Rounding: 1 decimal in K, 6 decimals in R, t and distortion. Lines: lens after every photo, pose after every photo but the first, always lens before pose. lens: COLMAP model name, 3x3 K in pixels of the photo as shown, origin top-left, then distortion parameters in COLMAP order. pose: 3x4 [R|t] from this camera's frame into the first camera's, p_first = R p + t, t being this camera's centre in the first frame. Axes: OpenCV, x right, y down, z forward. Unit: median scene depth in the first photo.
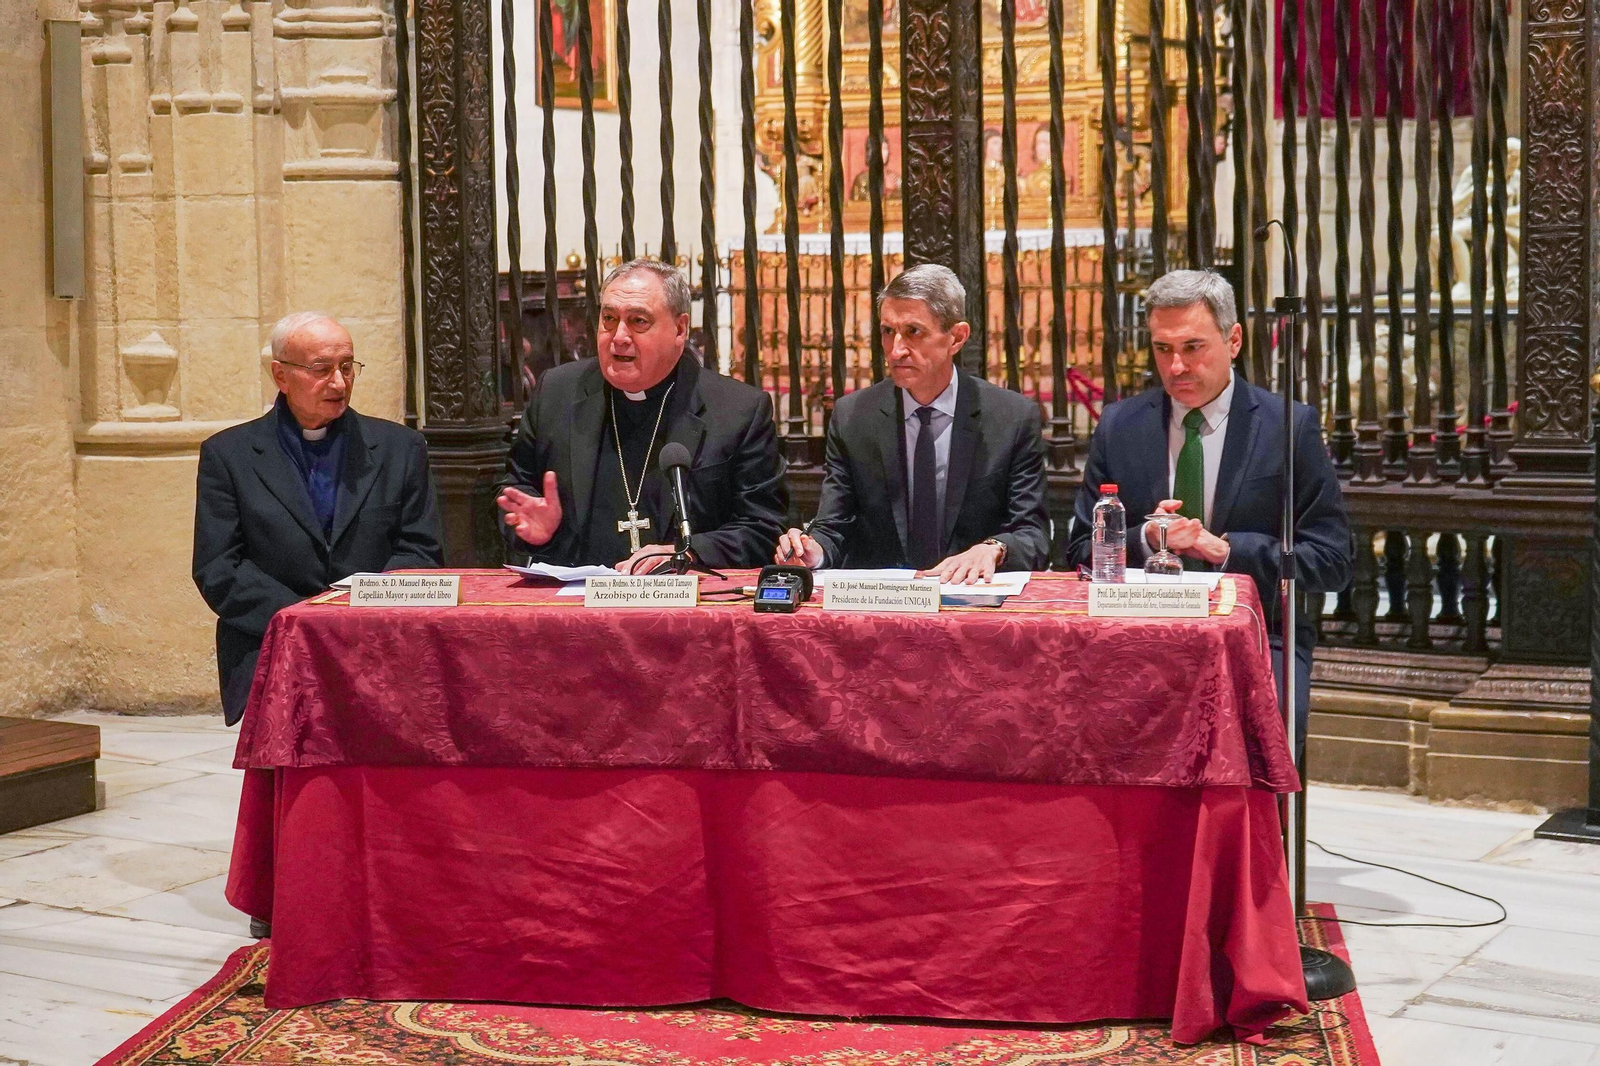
lens RADIAL K [[2647.0, 0, 800.0], [0, 2647.0, 533.0], [0, 0, 1]] dist [0.013977, 0.047492]
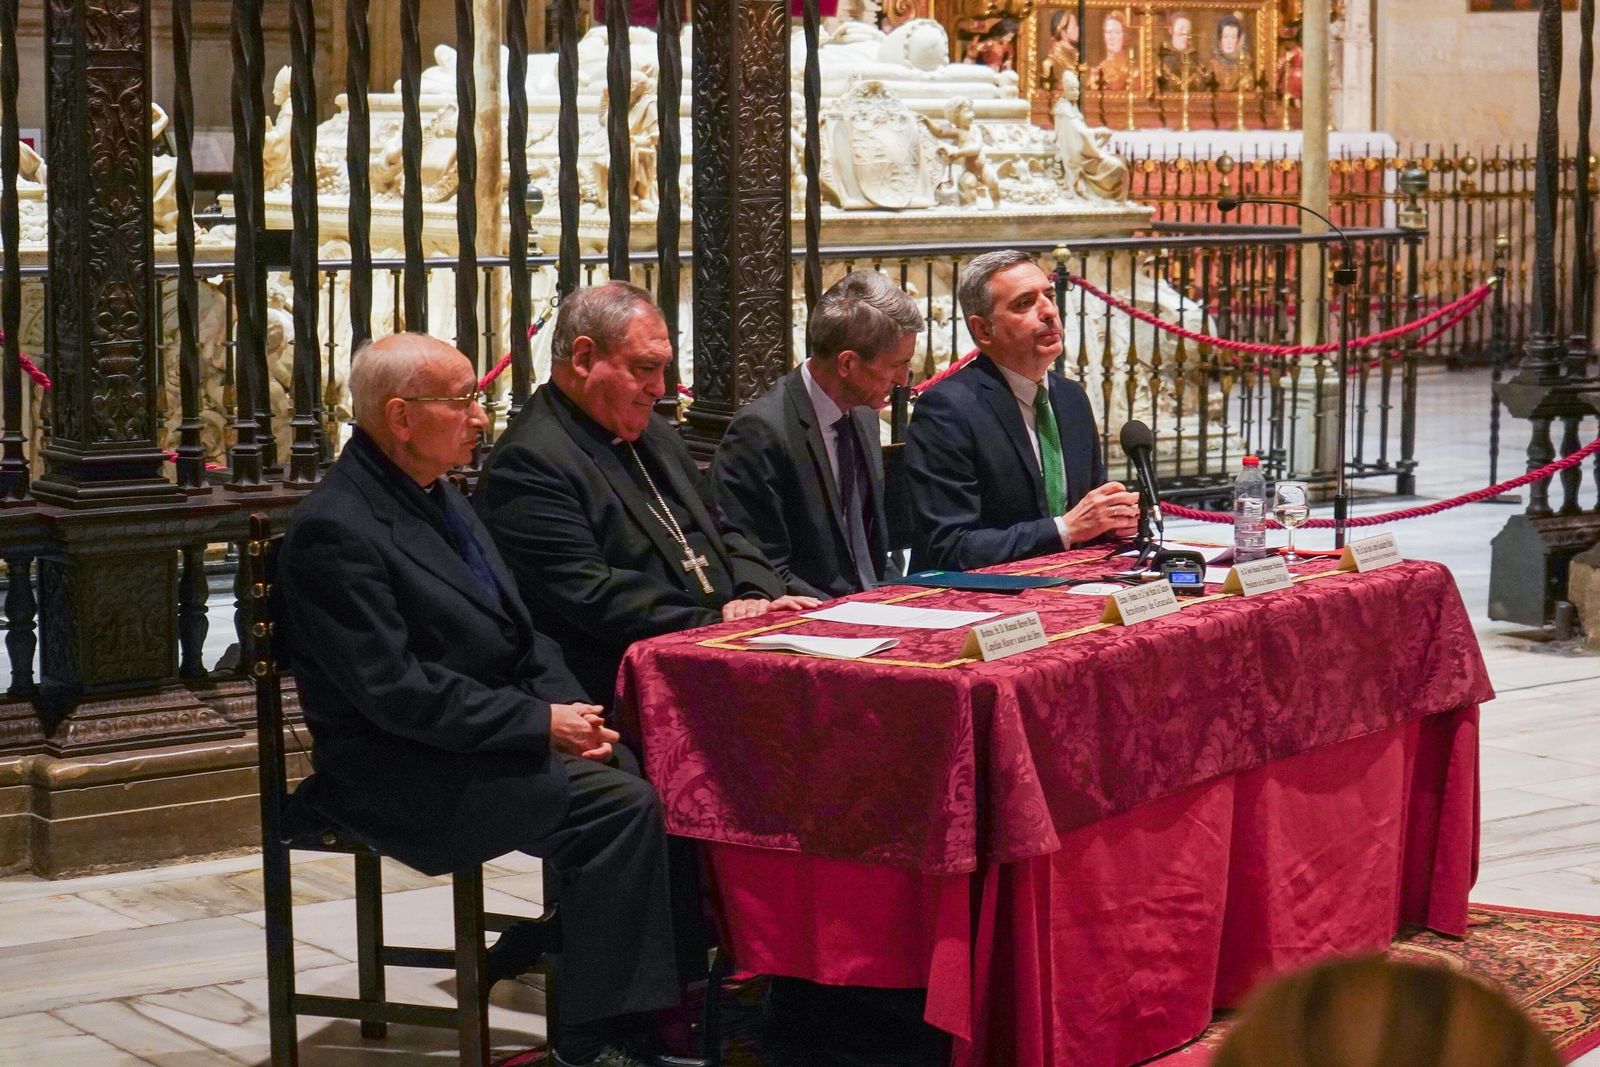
lens RADIAL K [[3633.4, 0, 837.3], [0, 3633.4, 579.8], [0, 0, 1]] dist [0.079501, -0.048453]
pose [[0.382313, -0.104535, 0.918101, -1.162170], [0.092704, 0.992906, 0.074449, -0.083466], [-0.919371, 0.056649, 0.389292, 0.539946]]
